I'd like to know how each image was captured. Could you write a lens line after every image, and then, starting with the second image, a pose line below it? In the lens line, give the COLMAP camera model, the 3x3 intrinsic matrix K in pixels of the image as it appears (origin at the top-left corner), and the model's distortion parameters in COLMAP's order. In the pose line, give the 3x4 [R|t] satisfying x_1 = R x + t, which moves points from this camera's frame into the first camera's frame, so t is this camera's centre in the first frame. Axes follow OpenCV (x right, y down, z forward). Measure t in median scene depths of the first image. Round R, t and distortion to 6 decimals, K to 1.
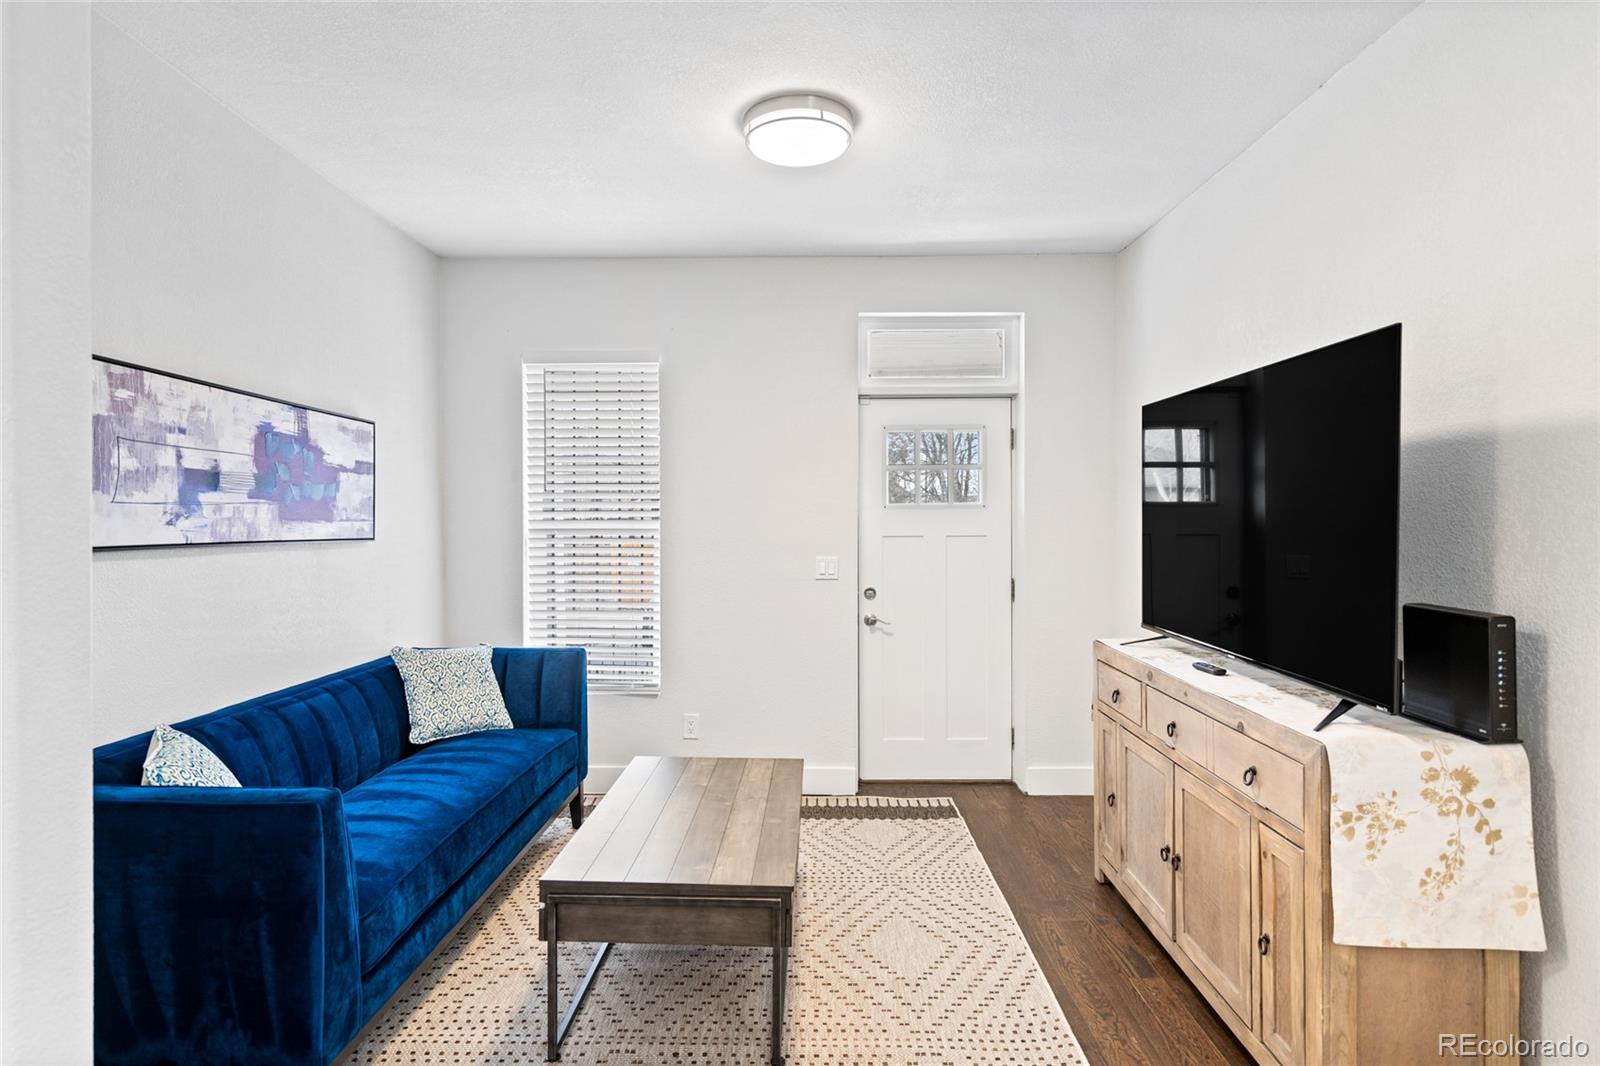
lens RADIAL K [[855.6, 0, 800.0], [0, 855.6, 533.0], [0, 0, 1]] dist [-0.001107, 0.000669]
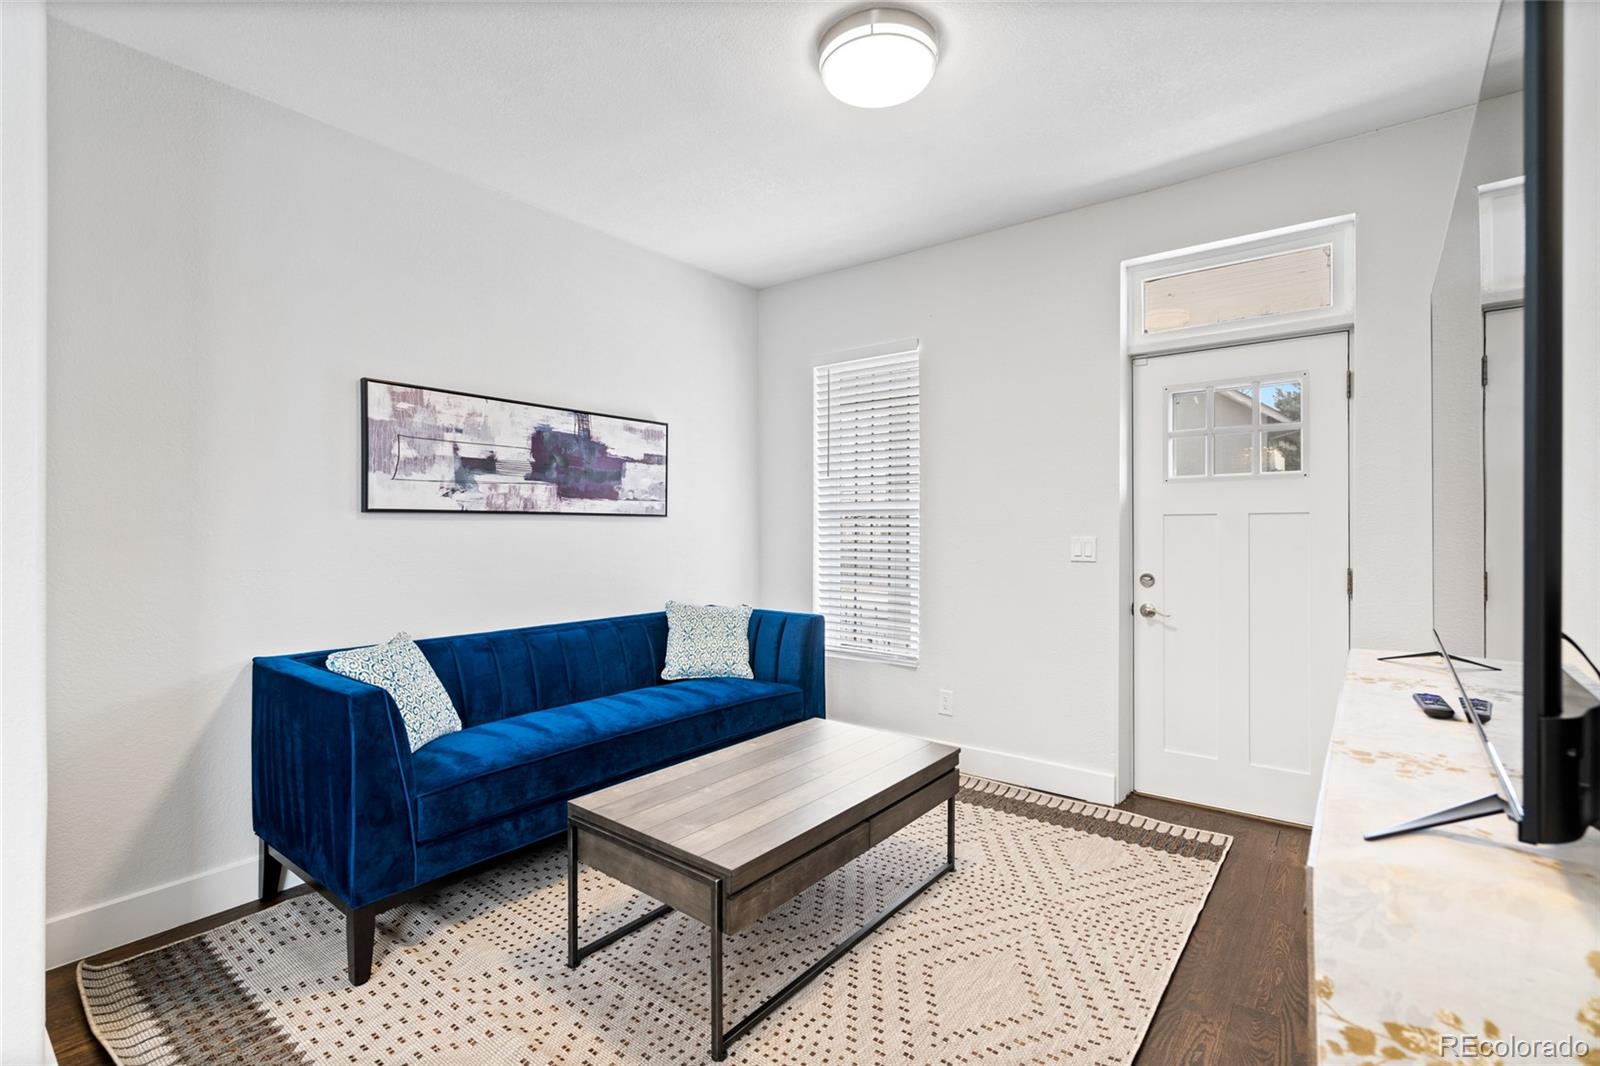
lens RADIAL K [[728.0, 0, 795.8], [0, 728.0, 528.1], [0, 0, 1]] dist [-0.003236, 0.000476]
pose [[0.806478, 0.002211, -0.591260, 0.360781], [-0.006587, 0.999965, -0.005244, 0.036574], [0.591228, 0.008124, 0.806464, 0.292853]]
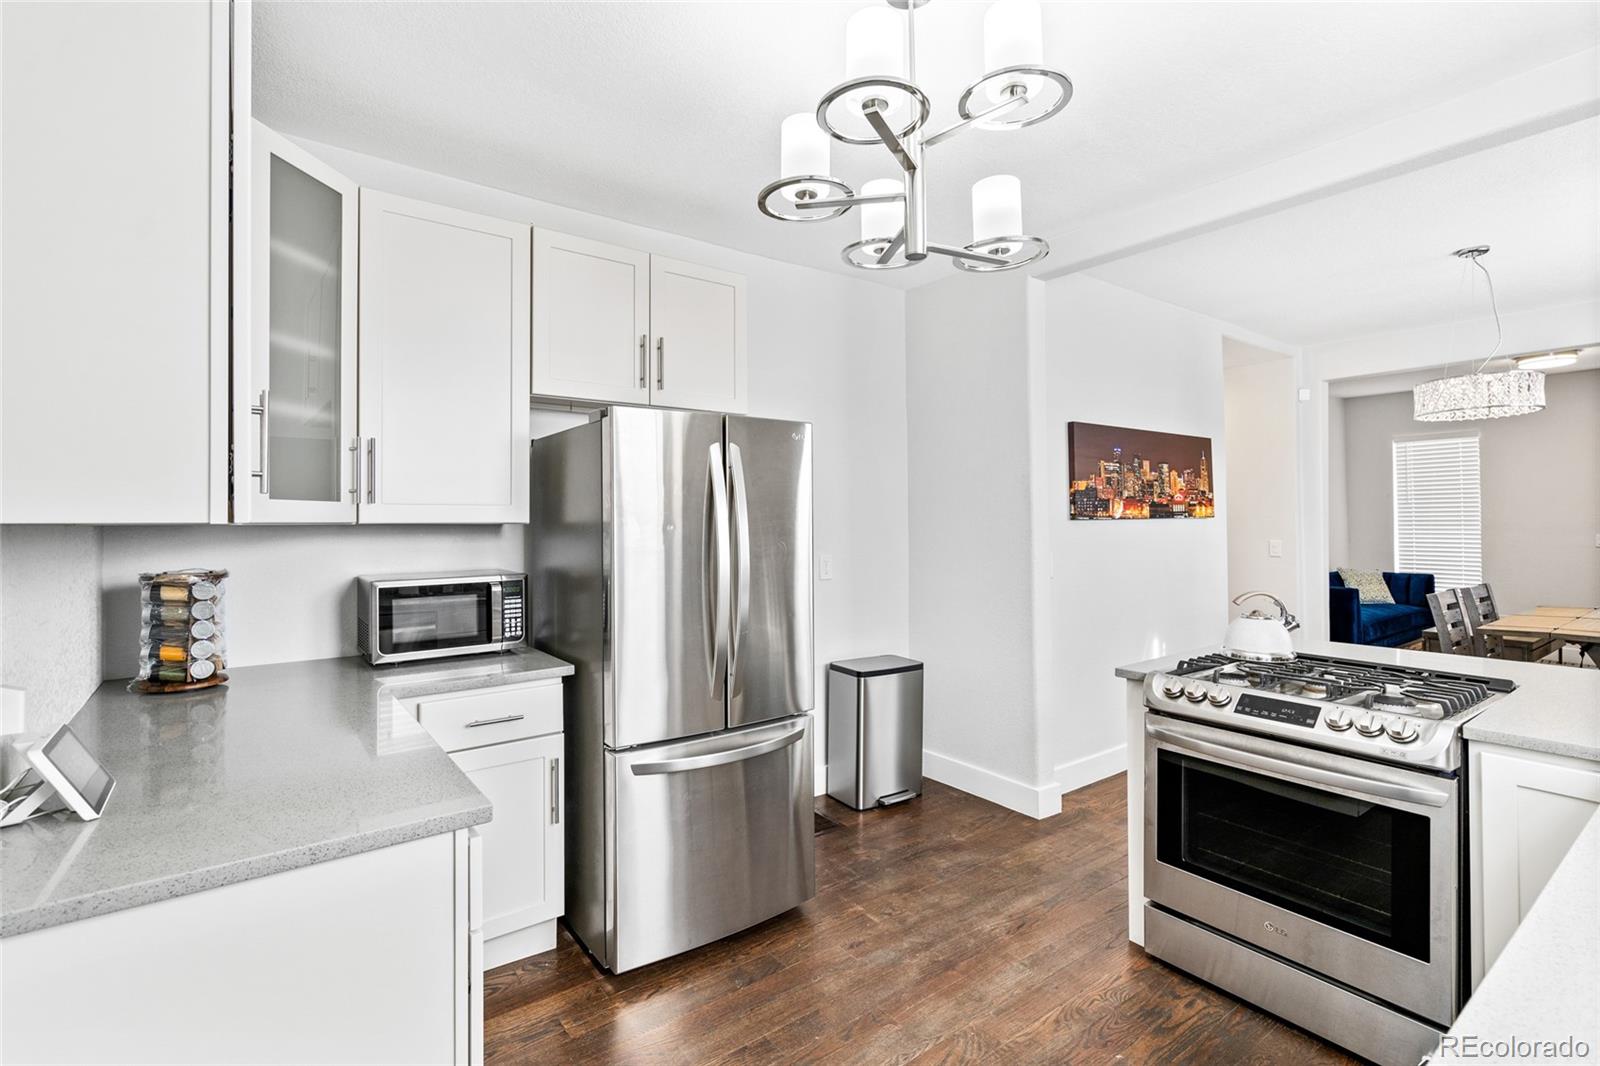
lens RADIAL K [[728.0, 0, 795.8], [0, 728.0, 528.1], [0, 0, 1]] dist [-0.003236, 0.000476]
pose [[0.627222, 0.004955, -0.778825, 0.225876], [-0.001827, 0.999986, 0.004891, 0.014113], [0.778839, -0.001645, 0.627222, -1.874899]]
